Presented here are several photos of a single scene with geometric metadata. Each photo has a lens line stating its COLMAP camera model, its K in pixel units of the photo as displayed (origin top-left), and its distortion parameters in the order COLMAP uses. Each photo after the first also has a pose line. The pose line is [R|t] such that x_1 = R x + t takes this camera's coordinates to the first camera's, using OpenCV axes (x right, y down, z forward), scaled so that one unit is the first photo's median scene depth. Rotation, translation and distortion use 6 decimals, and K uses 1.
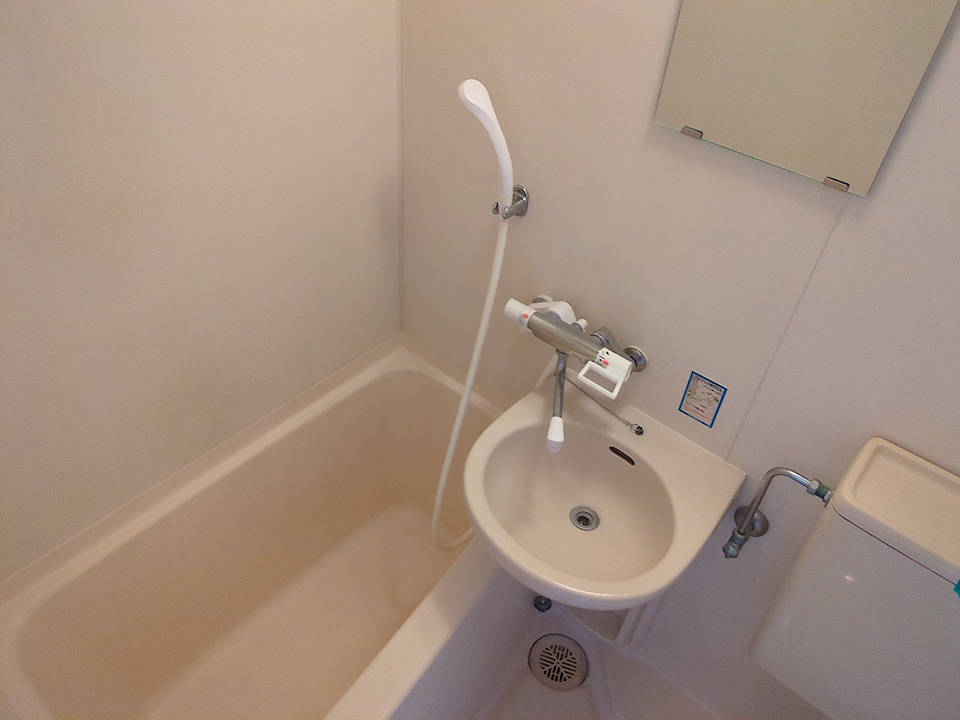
lens RADIAL K [[723.2, 0, 474.7], [0, 723.2, 353.4], [0, 0, 1]] dist [0.038307, -0.042494]
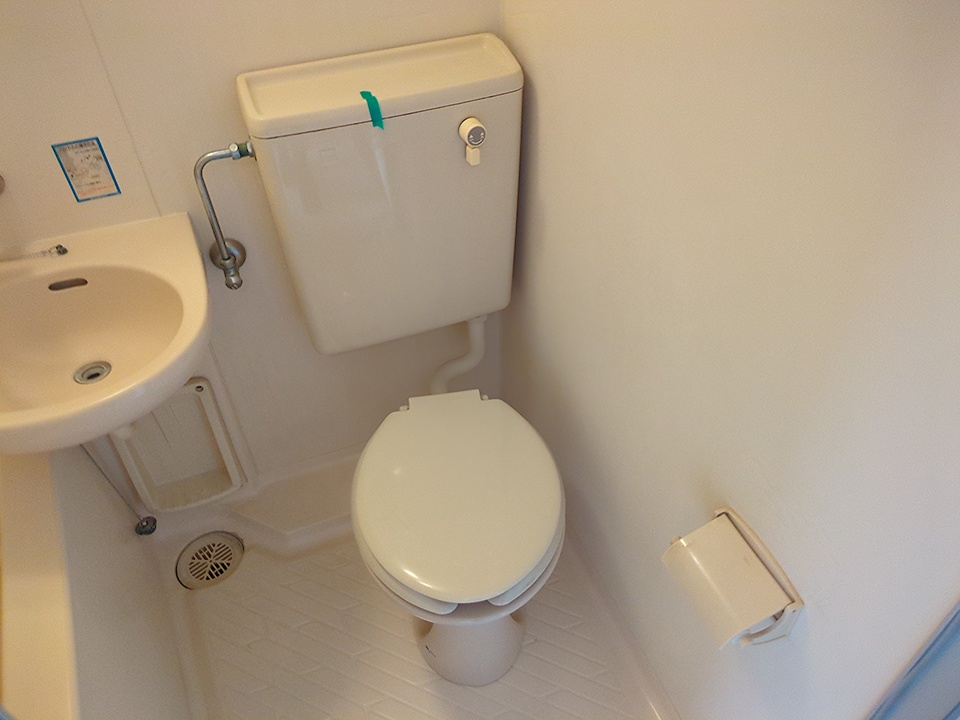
lens RADIAL K [[723.2, 0, 475.0], [0, 723.2, 363.8], [0, 0, 1]] dist [0.038307, -0.042494]
pose [[0.489932, -0.649434, 0.581551, -0.119585], [0.626217, 0.726280, 0.283495, 0.270089], [-0.606480, 0.225284, 0.762515, 0.091297]]
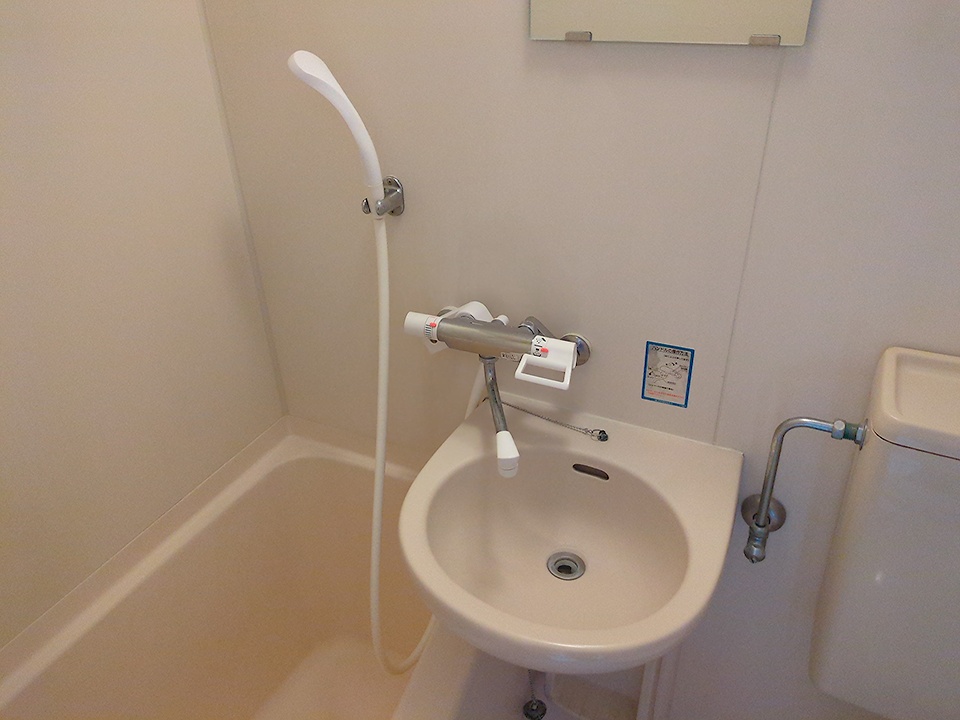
lens RADIAL K [[723.2, 0, 476.7], [0, 723.2, 353.1], [0, 0, 1]] dist [0.038307, -0.042494]
pose [[0.963387, -0.209052, 0.167876, -0.022387], [0.236516, 0.957532, -0.164899, 0.120650], [-0.126274, 0.198568, 0.971919, 0.227408]]
